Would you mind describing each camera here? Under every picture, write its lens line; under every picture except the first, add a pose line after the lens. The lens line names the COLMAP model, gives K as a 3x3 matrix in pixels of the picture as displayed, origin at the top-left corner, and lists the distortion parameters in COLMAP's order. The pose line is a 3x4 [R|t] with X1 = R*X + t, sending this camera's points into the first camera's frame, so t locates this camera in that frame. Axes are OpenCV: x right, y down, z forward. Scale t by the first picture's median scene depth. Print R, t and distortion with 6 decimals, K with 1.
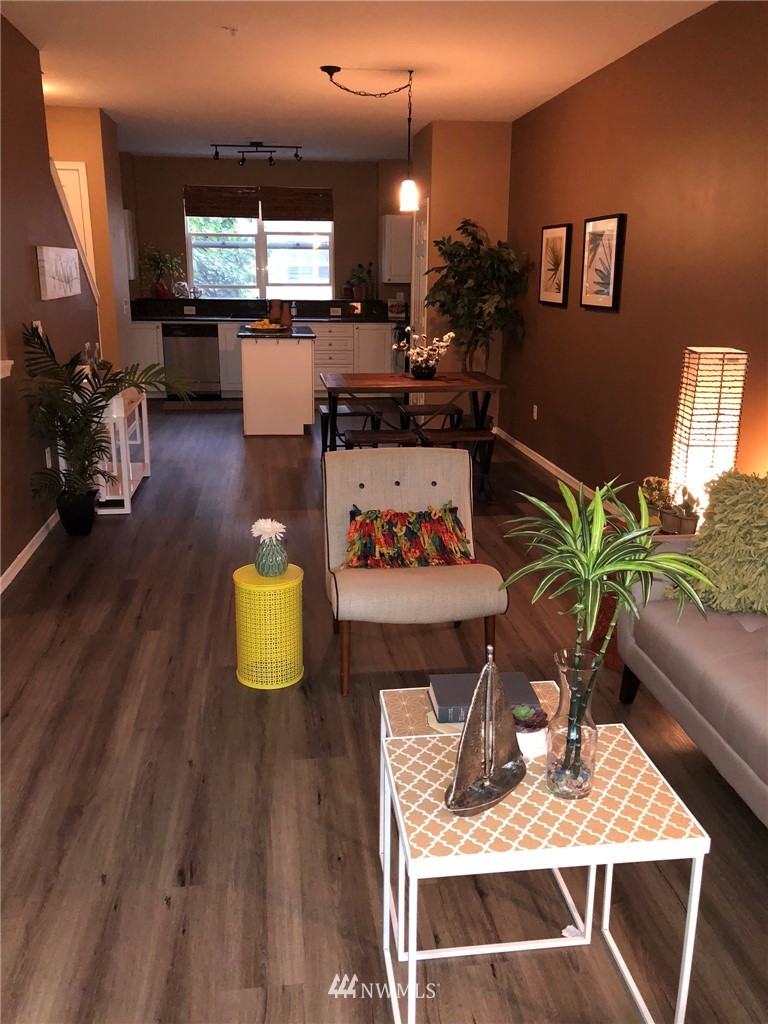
lens RADIAL K [[841.3, 0, 384.0], [0, 841.3, 512.0], [0, 0, 1]] dist [-0.012283, 0.003240]
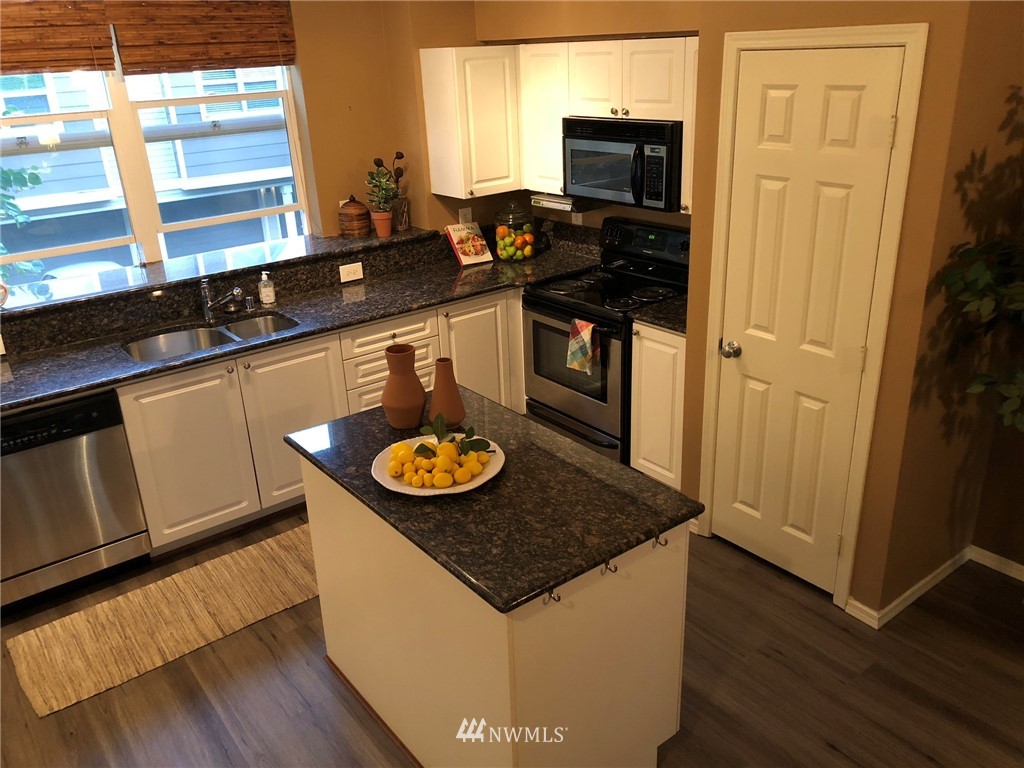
lens RADIAL K [[841.3, 0, 512.0], [0, 841.3, 384.0], [0, 0, 1]] dist [-0.012283, 0.003240]
pose [[0.857060, -0.240816, 0.455473, -0.202865], [0.195932, 0.969964, 0.144153, -0.231193], [-0.476507, -0.034306, 0.878501, 0.573006]]
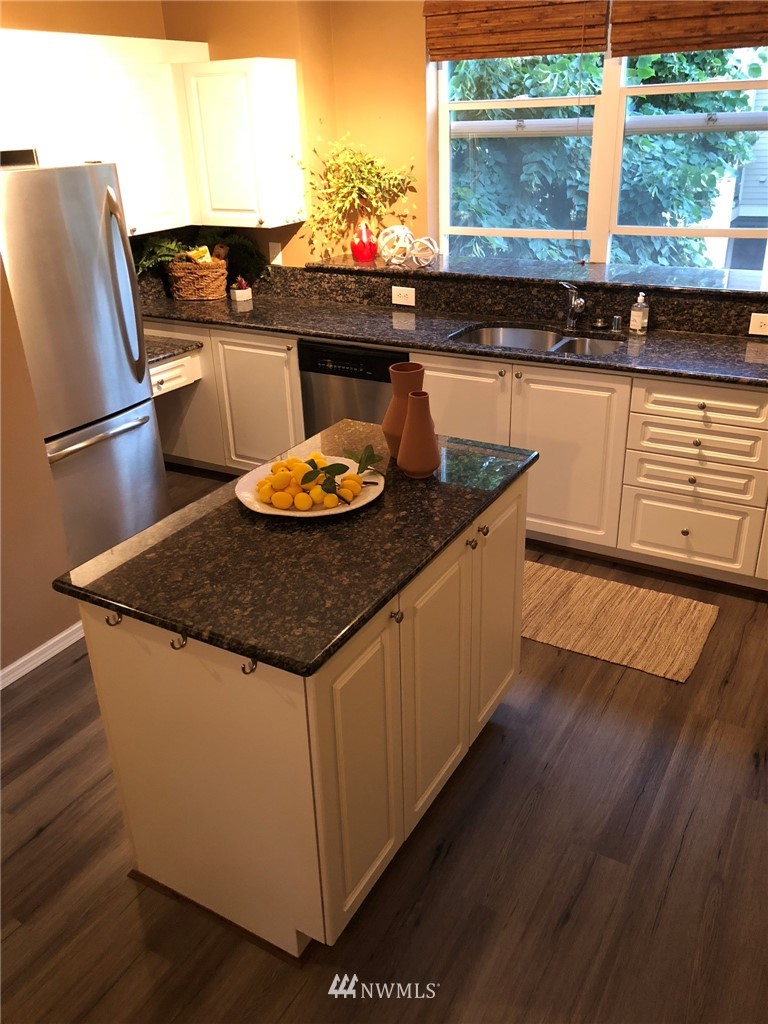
lens RADIAL K [[841.3, 0, 384.0], [0, 841.3, 512.0], [0, 0, 1]] dist [-0.012283, 0.003240]
pose [[0.799863, 0.214255, -0.560637, 0.027007], [-0.116810, 0.971821, 0.204742, -0.218486], [0.588706, -0.098278, 0.802351, 0.632482]]
